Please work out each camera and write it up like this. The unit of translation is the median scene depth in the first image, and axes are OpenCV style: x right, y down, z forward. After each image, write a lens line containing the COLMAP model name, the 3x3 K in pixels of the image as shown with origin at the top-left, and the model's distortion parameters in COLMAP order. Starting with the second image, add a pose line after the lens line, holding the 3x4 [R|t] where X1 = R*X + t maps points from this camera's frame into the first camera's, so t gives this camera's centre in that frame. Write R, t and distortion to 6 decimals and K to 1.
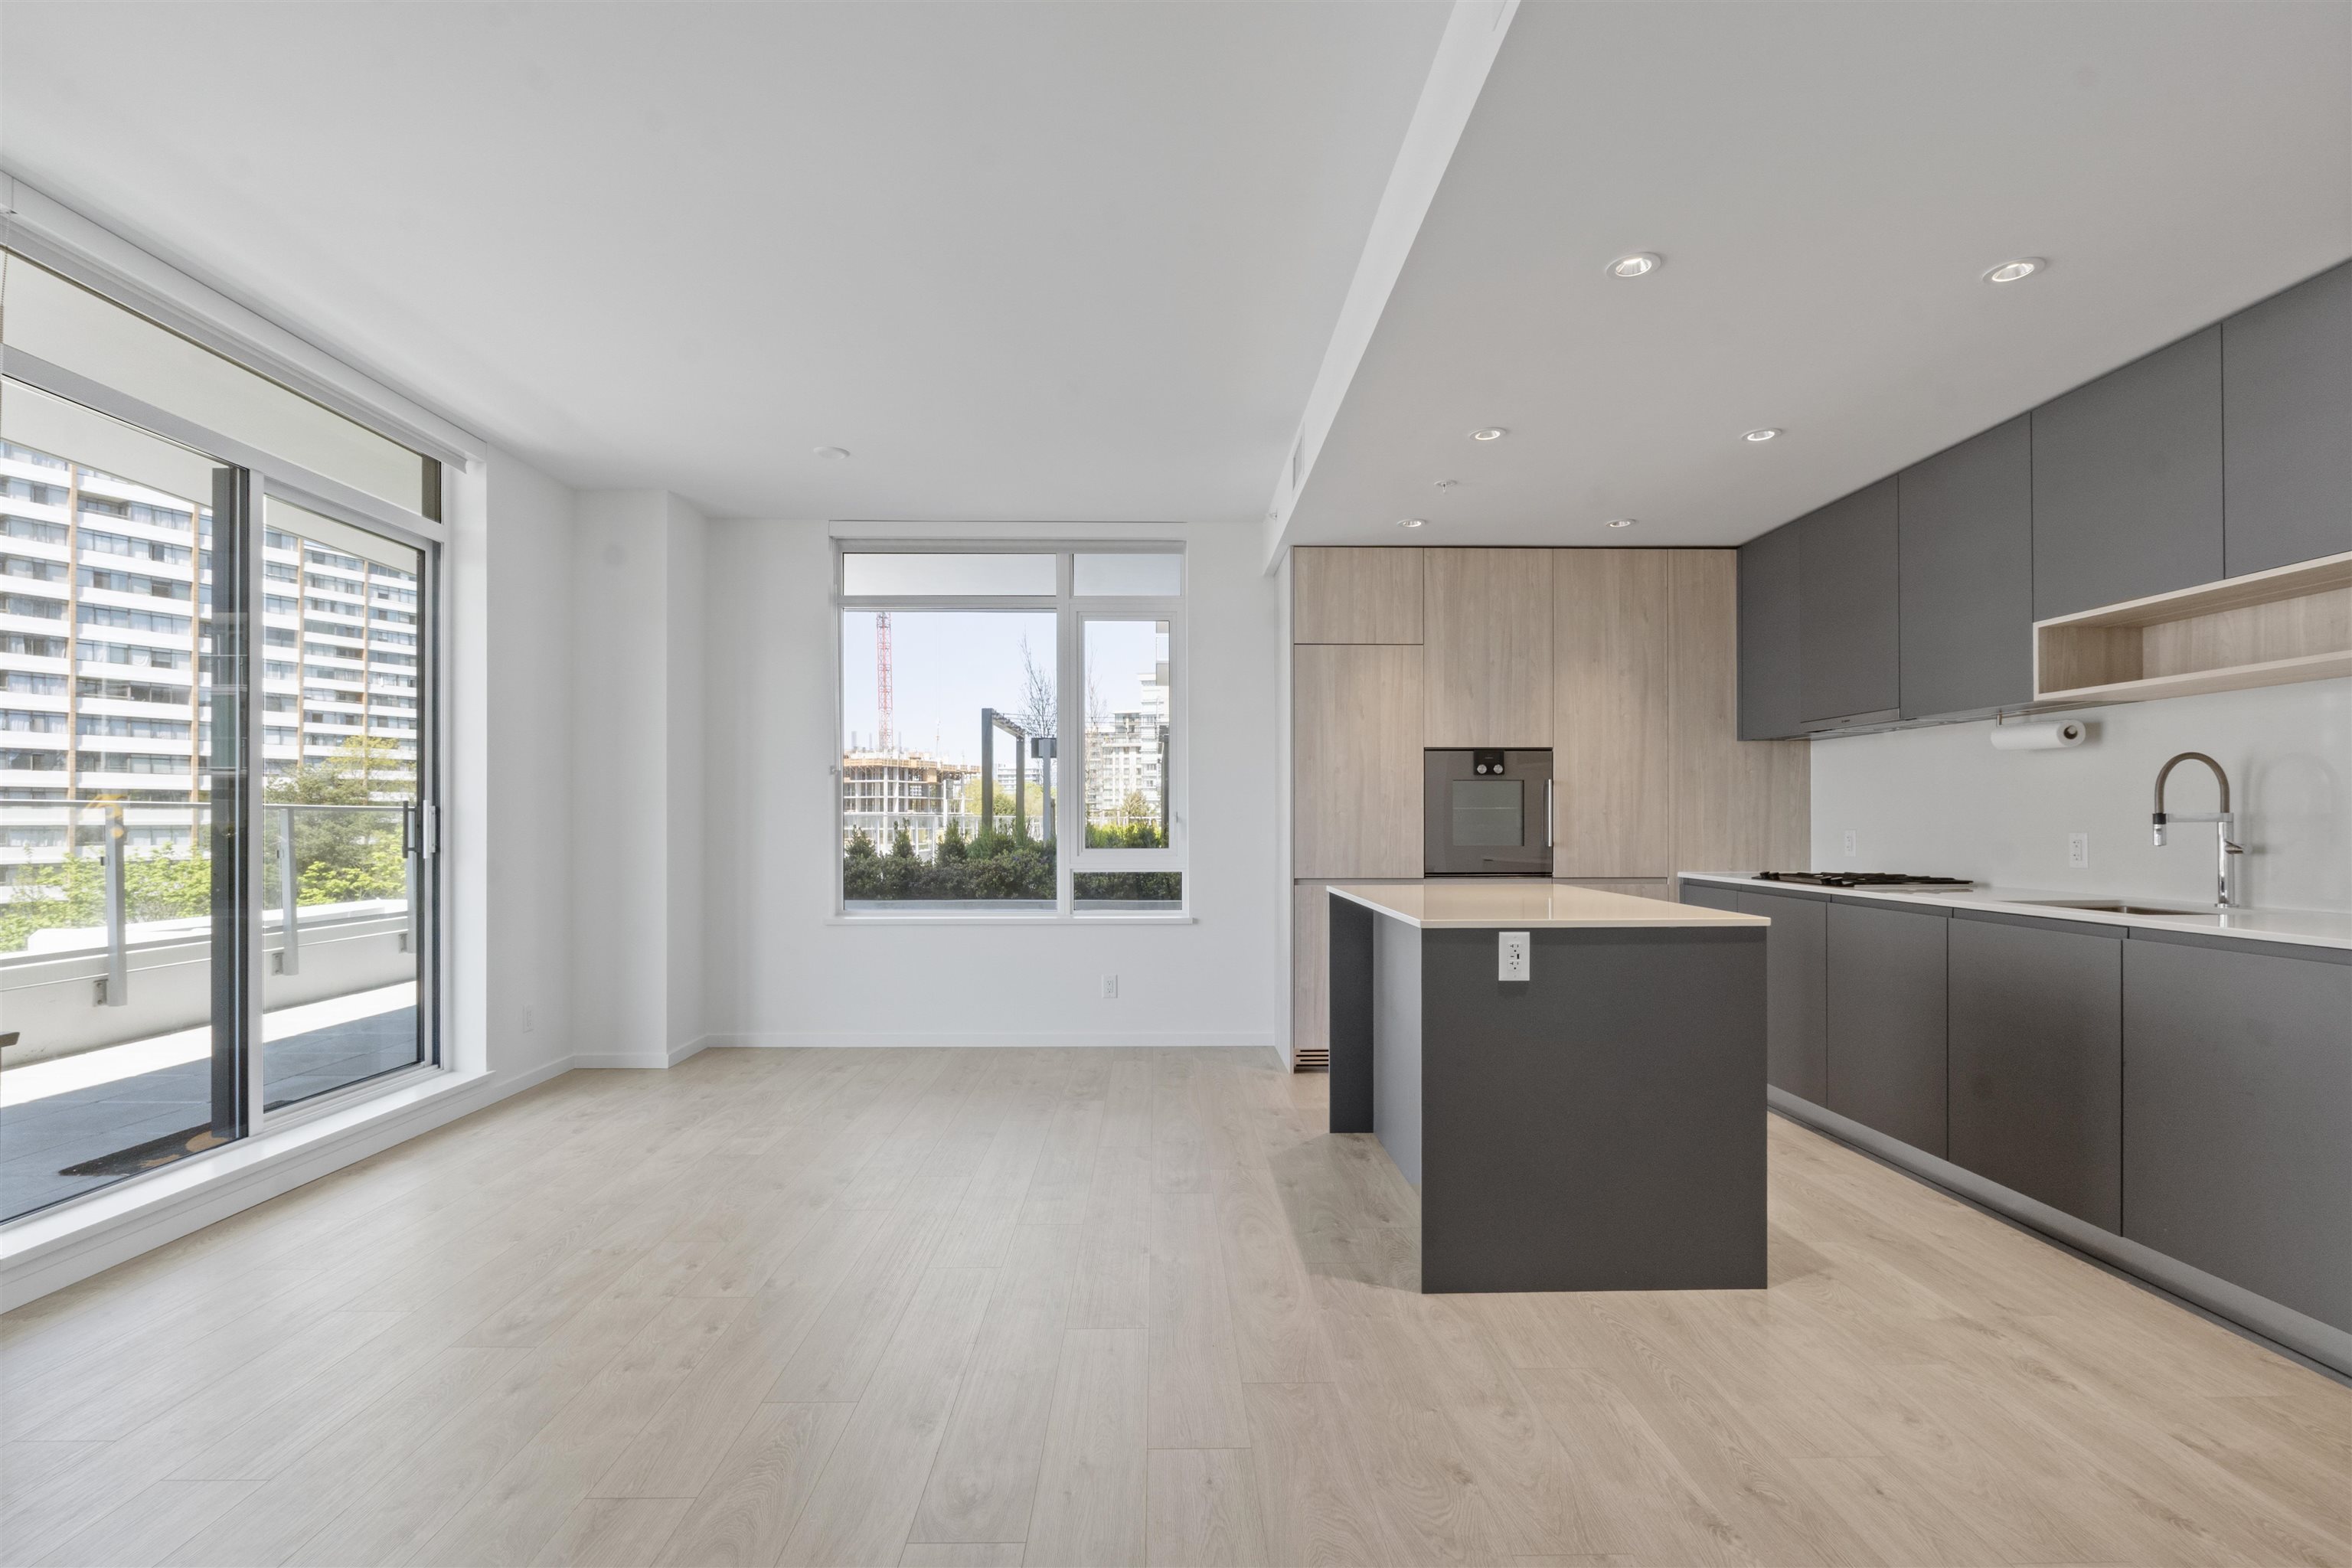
lens RADIAL K [[1085.1, 0, 1176.4], [0, 1085.1, 822.2], [0, 0, 1]] dist [-0.005907, 0.000259]
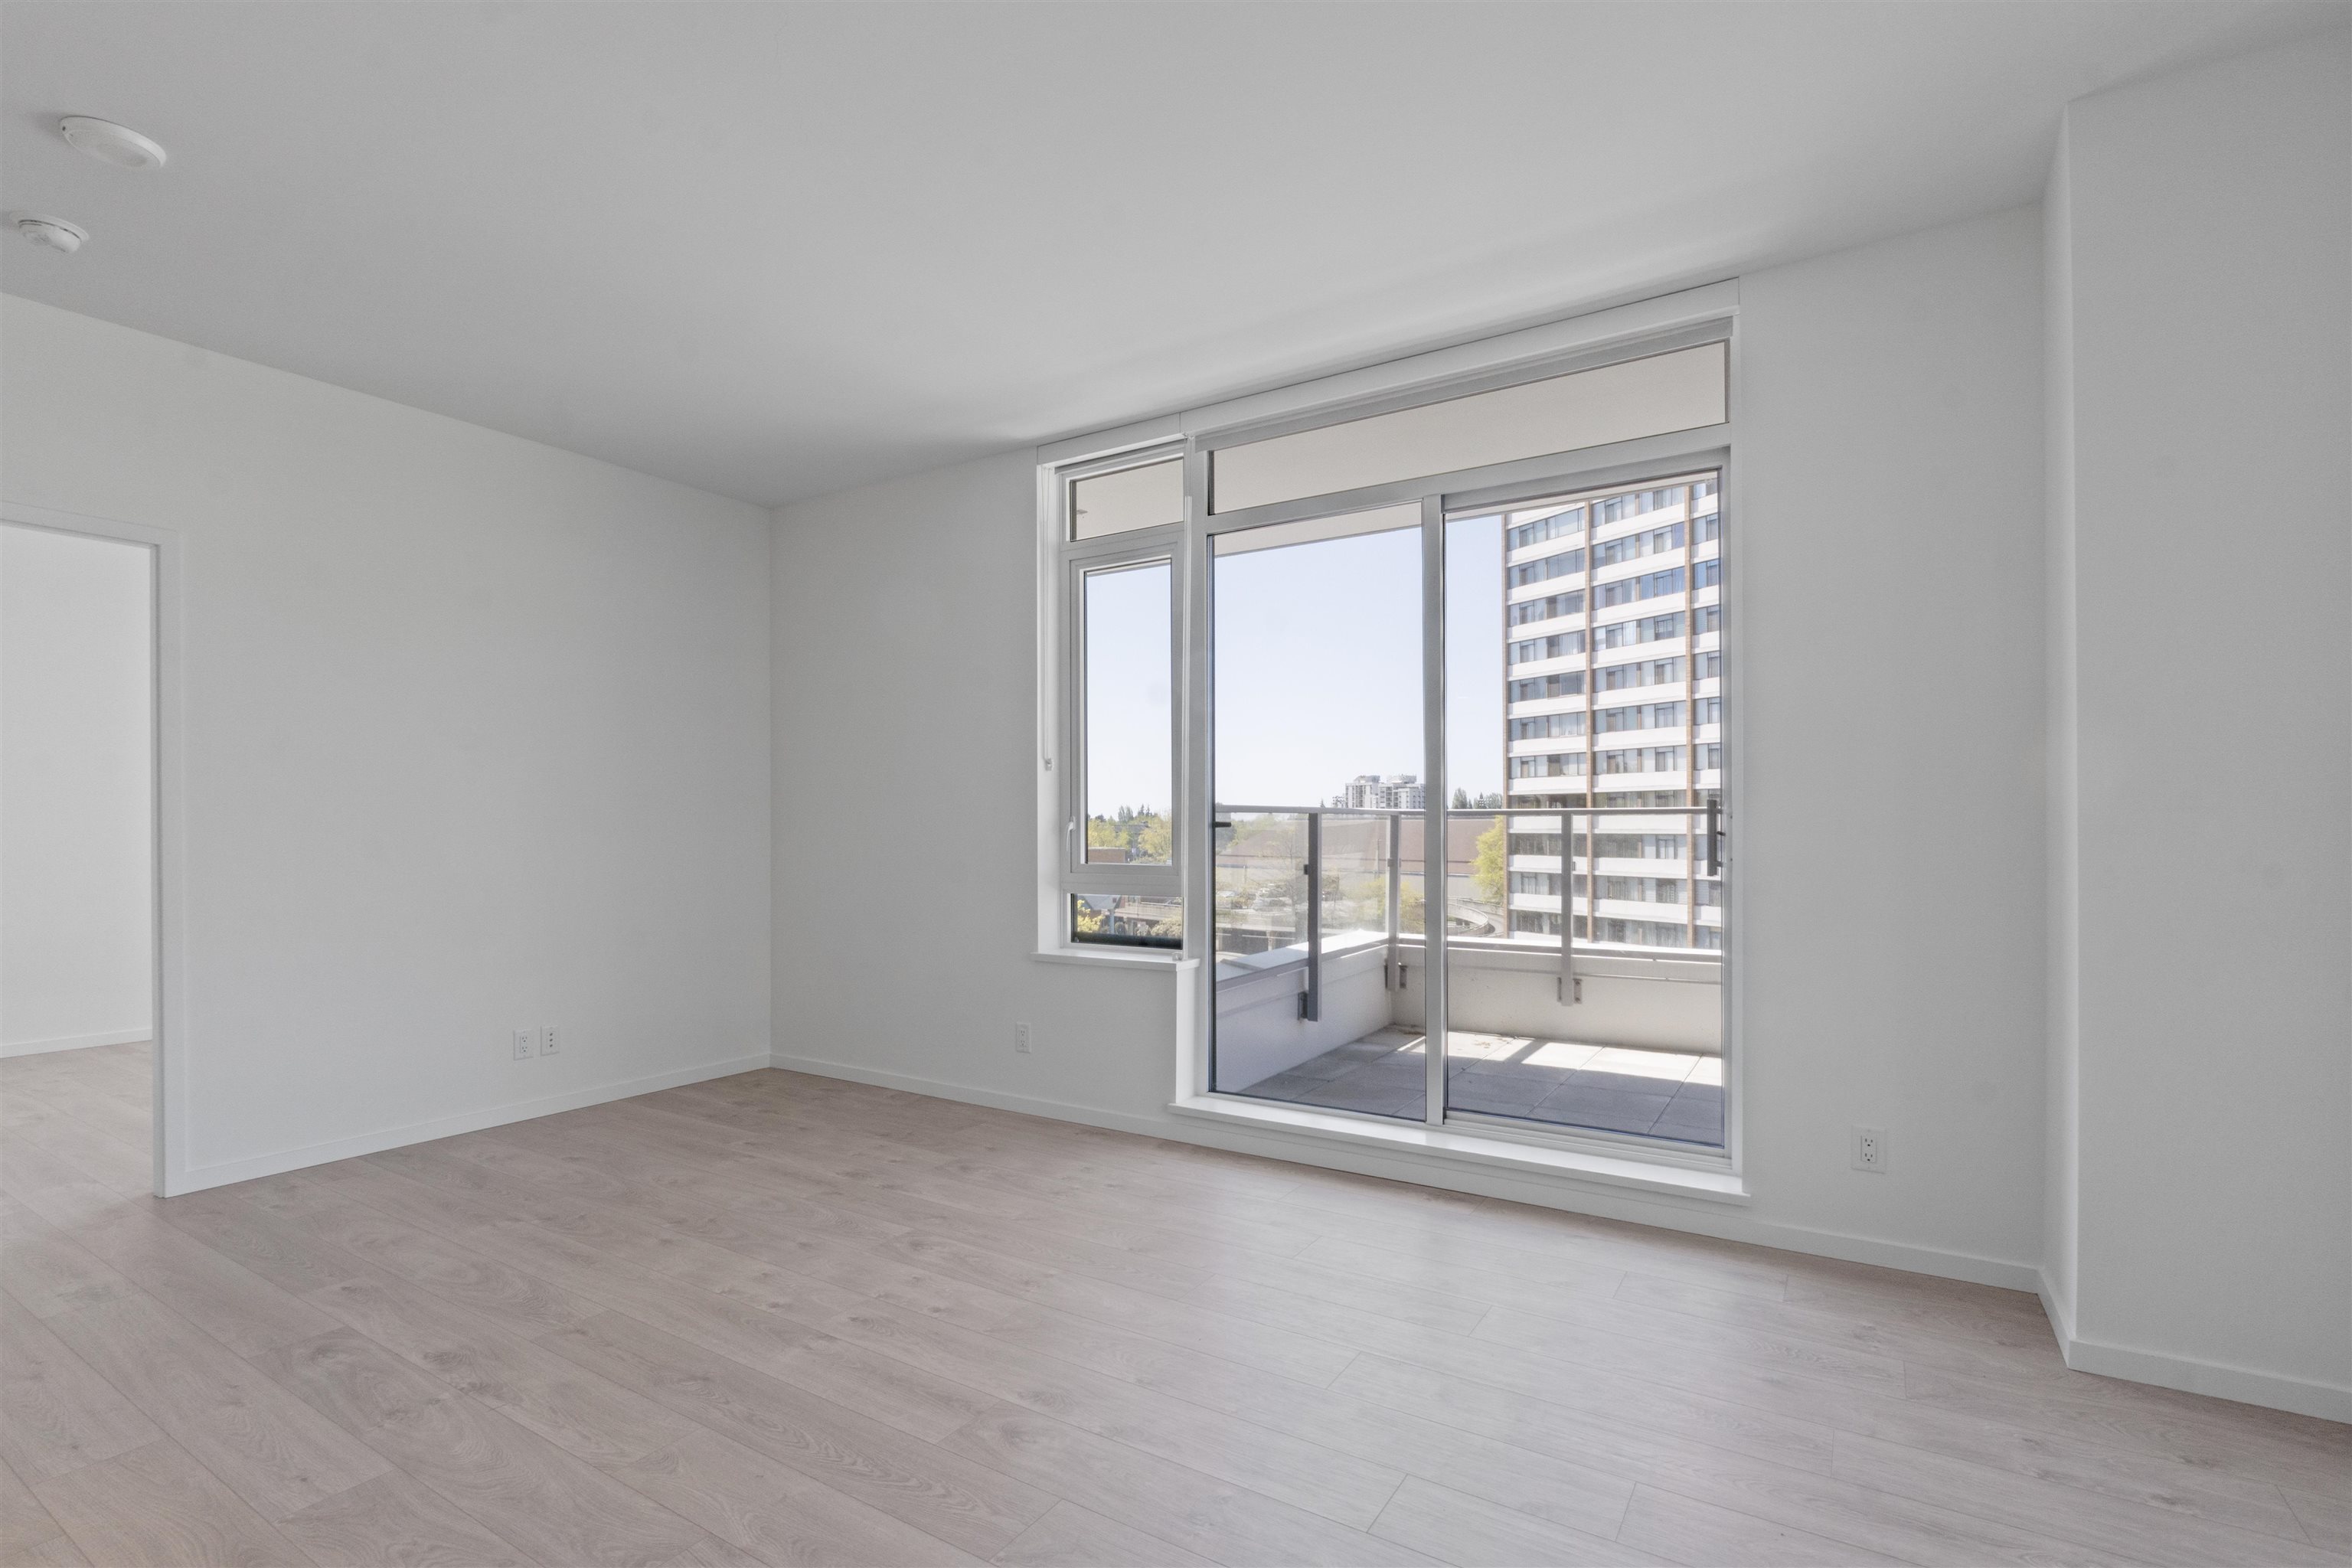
lens RADIAL K [[1096.2, 0, 1169.4], [0, 1096.2, 828.9], [0, 0, 1]] dist [-0.001961, -0.000083]
pose [[-0.553777, 0.000939, -0.832665, 0.125710], [-0.000448, 0.999999, 0.001426, -0.000759], [0.832665, 0.001162, -0.553776, 0.955967]]
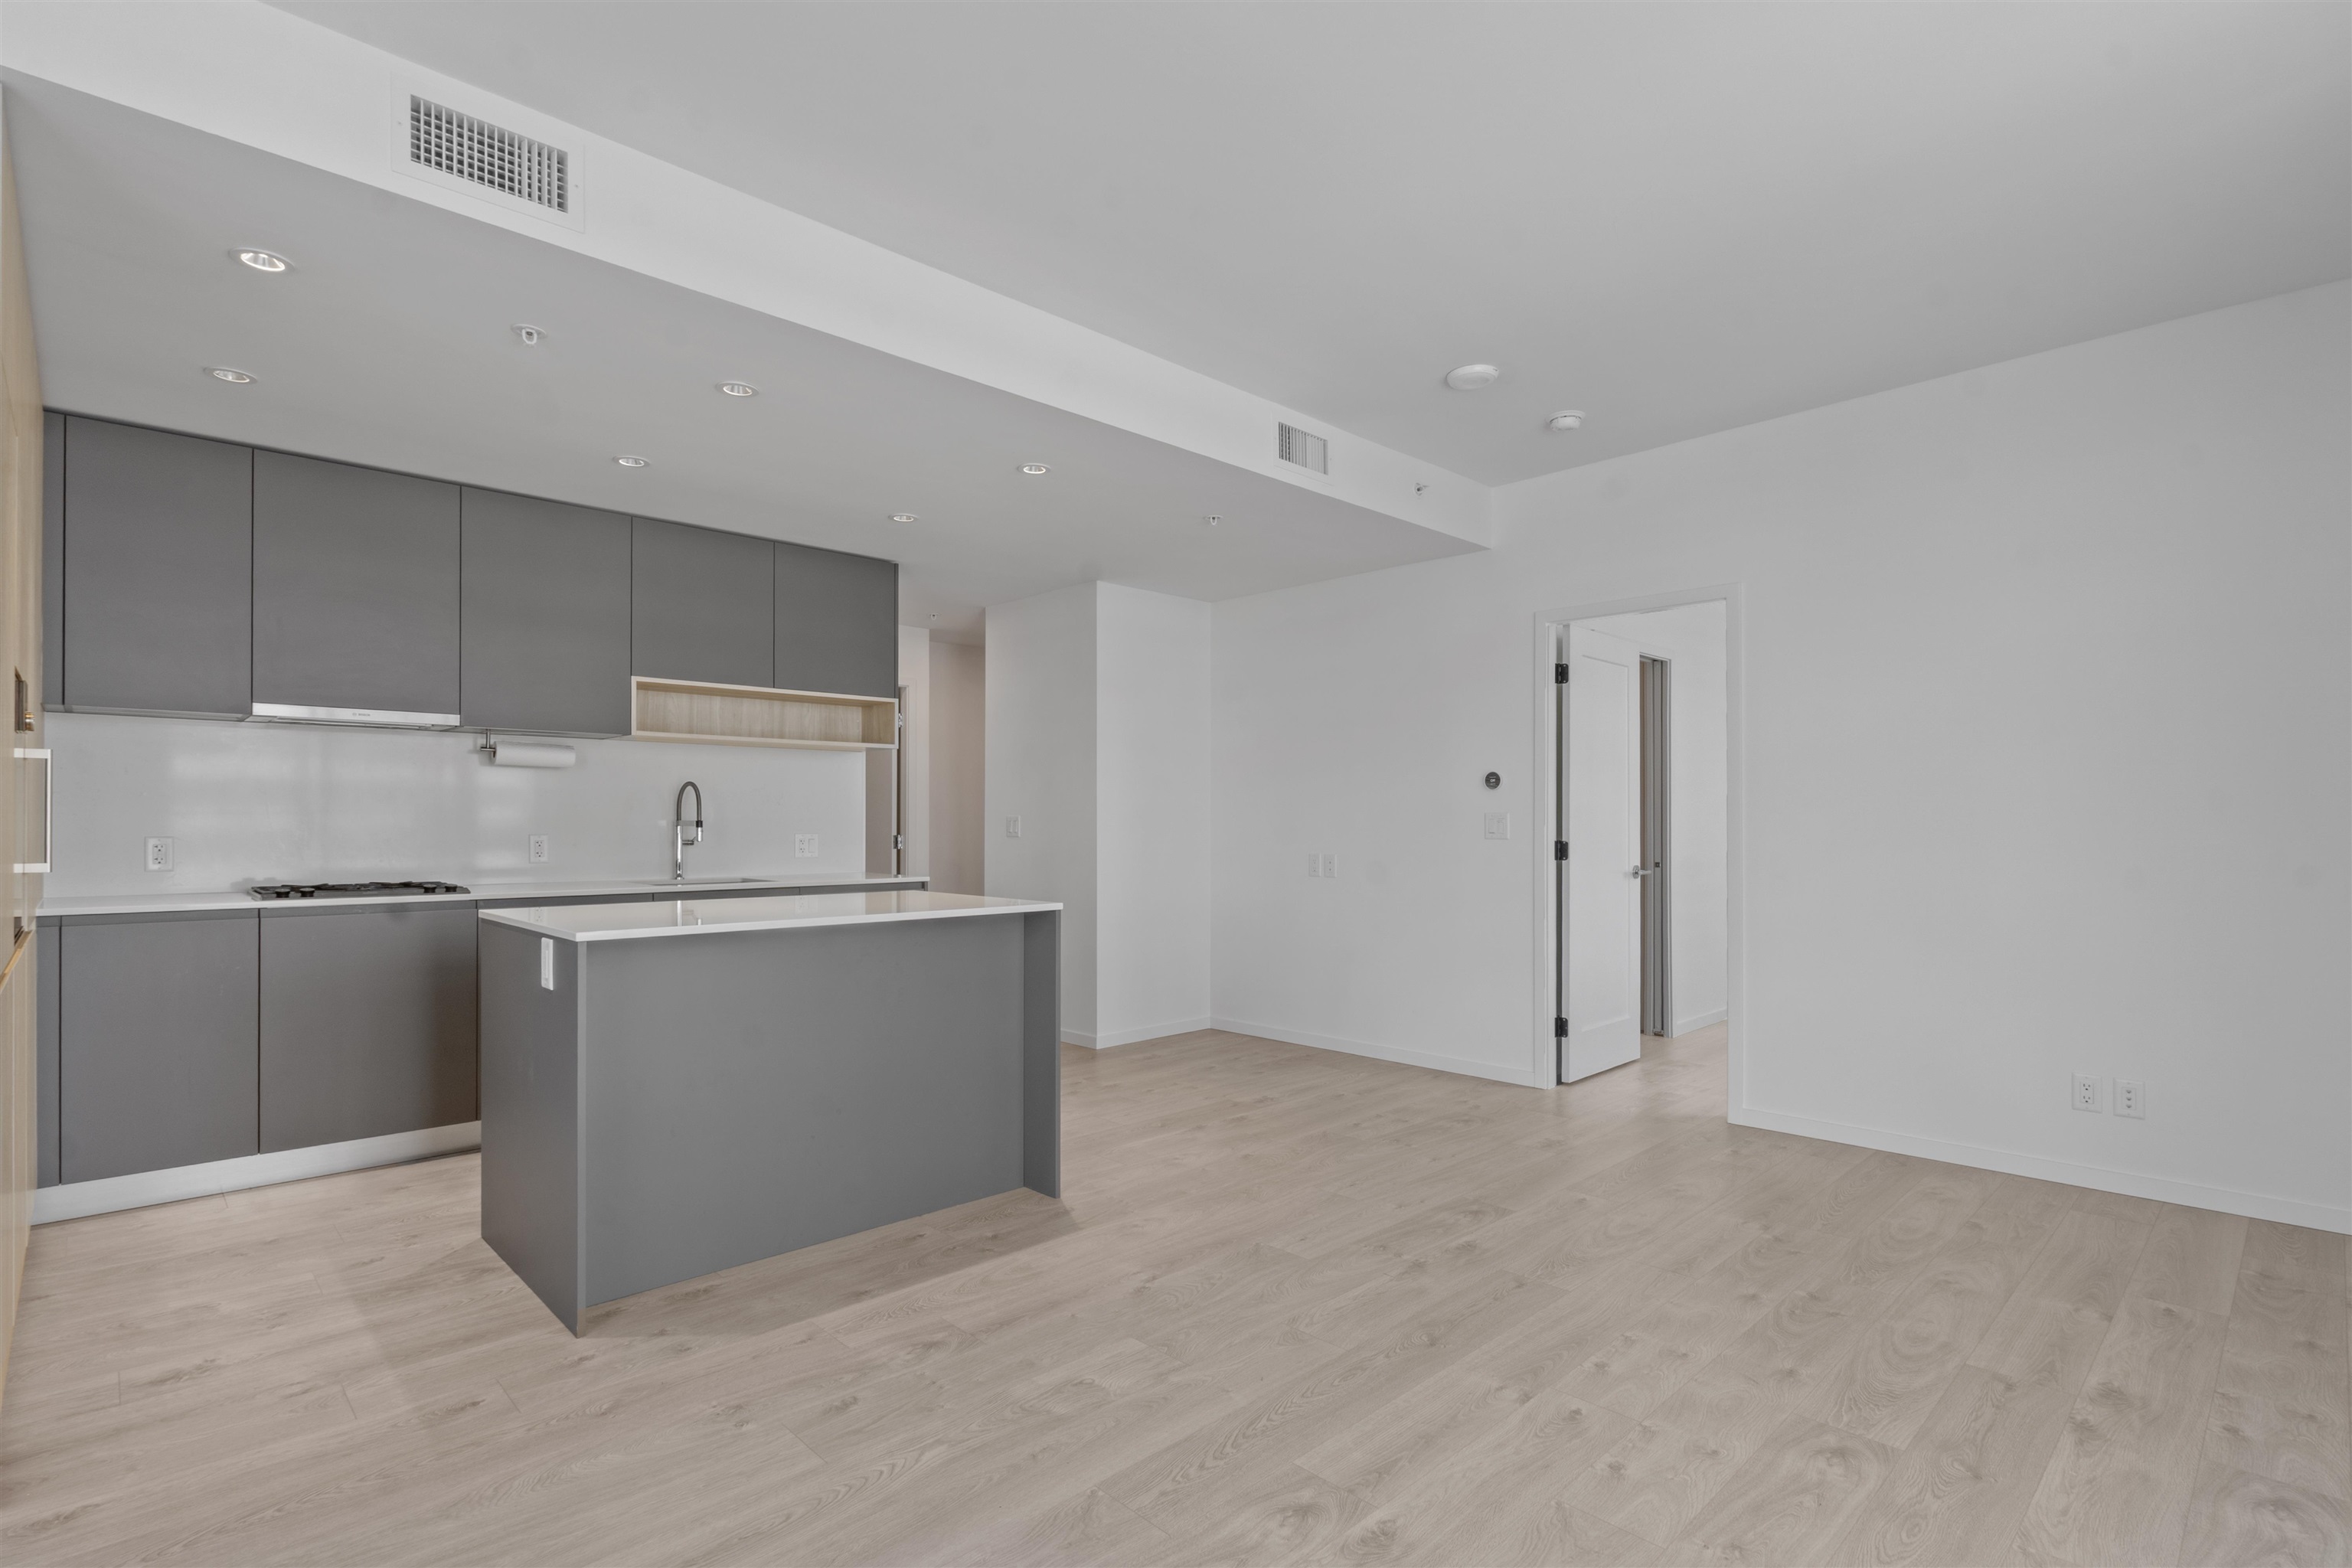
lens RADIAL K [[1120.1, 0, 1172.1], [0, 1120.1, 822.6], [0, 0, 1]] dist [-0.004329, 0.000001]
pose [[-0.679863, 0.001113, 0.733338, -0.443293], [0.000770, 0.999999, -0.000803, -0.001806], [-0.733339, 0.000019, -0.679863, 0.964389]]
